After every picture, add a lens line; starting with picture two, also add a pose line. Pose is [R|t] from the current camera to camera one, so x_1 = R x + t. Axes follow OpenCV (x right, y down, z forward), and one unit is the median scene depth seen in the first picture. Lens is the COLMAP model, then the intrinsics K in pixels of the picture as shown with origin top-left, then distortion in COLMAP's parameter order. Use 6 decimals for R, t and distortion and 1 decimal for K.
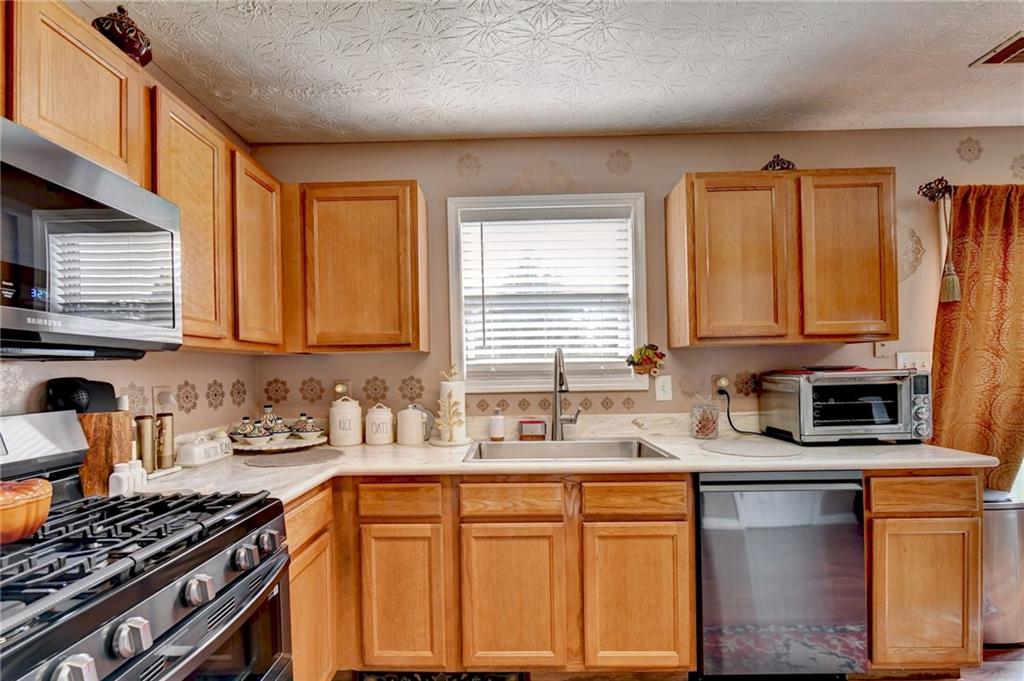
lens RADIAL K [[460.3, 0, 484.7], [0, 460.3, 373.0], [0, 0, 1]] dist [-0.003775, -0.000659]
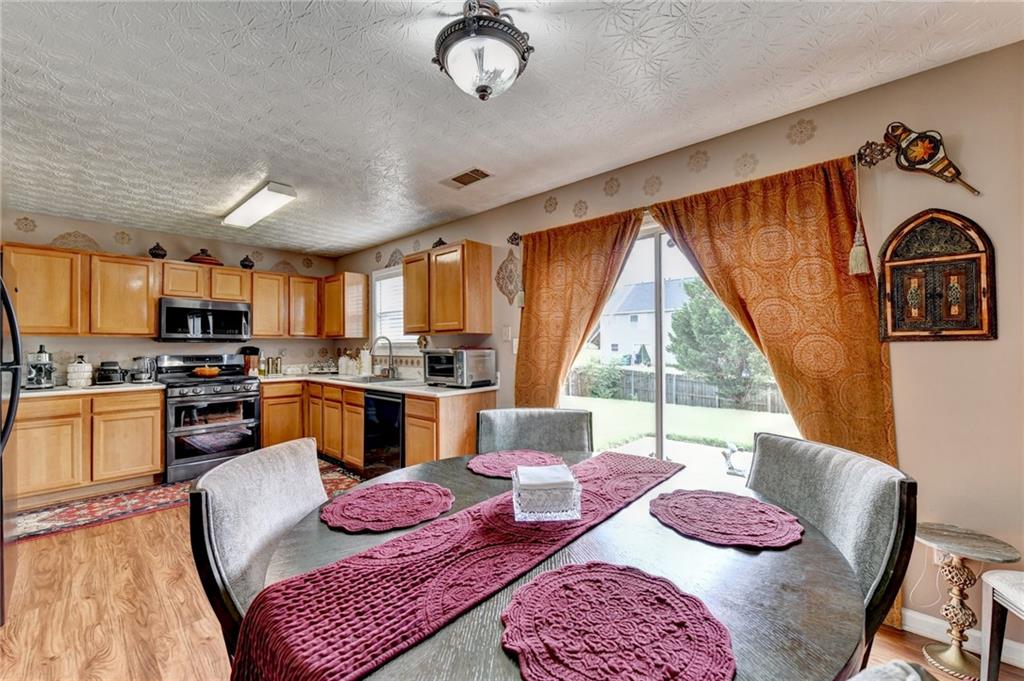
lens RADIAL K [[413.1, 0, 511.1], [0, 413.1, 341.9], [0, 0, 1]] dist [-0.002471, -0.000223]
pose [[0.755630, 0.008379, -0.654946, 1.966332], [-0.010664, 0.999943, 0.000488, -0.034923], [0.654912, 0.006615, 0.755676, -0.131471]]
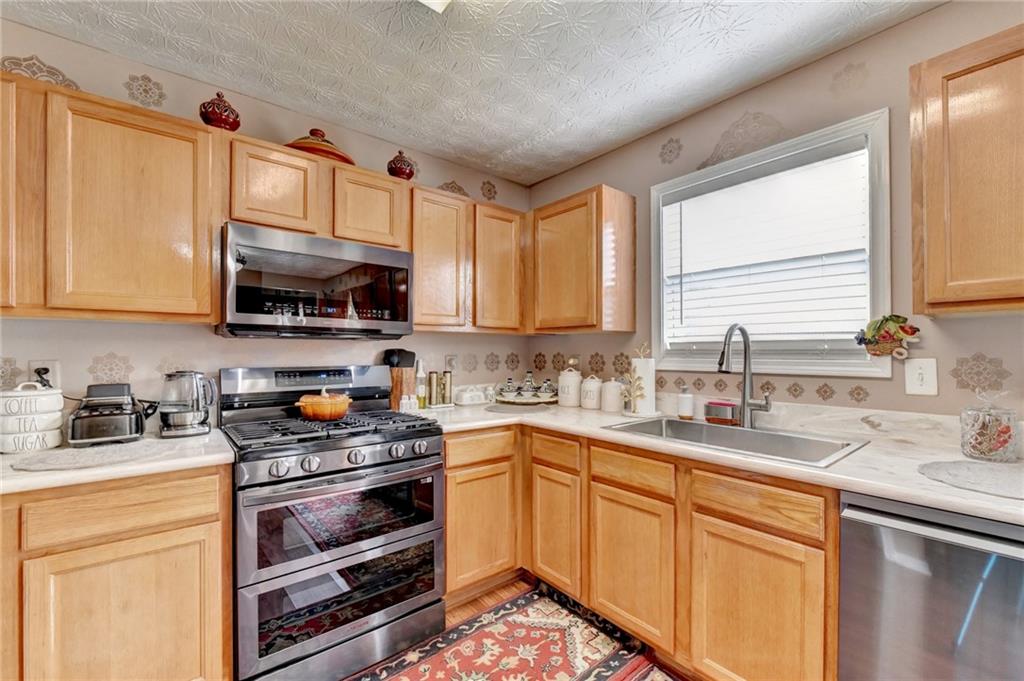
lens RADIAL K [[415.6, 0, 515.1], [0, 415.6, 352.8], [0, 0, 1]] dist [-0.005475, -0.000503]
pose [[0.663869, 0.019390, -0.747597, 0.466639], [-0.015061, 0.999808, 0.012558, -0.002217], [0.747697, 0.002923, 0.664033, 0.132116]]
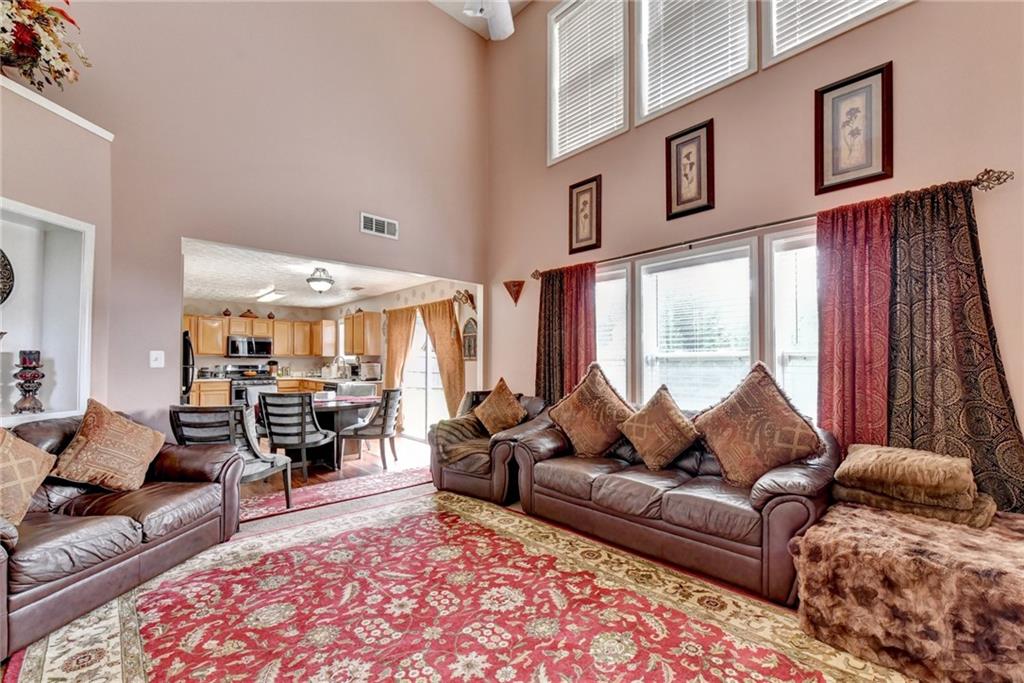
lens RADIAL K [[432.9, 0, 523.8], [0, 432.9, 364.4], [0, 0, 1]] dist [-0.004006, -0.000485]
pose [[0.703870, 0.023738, -0.709932, 4.200330], [-0.018031, 0.999716, 0.015551, -0.068458], [0.710100, 0.001855, 0.704098, -0.611805]]
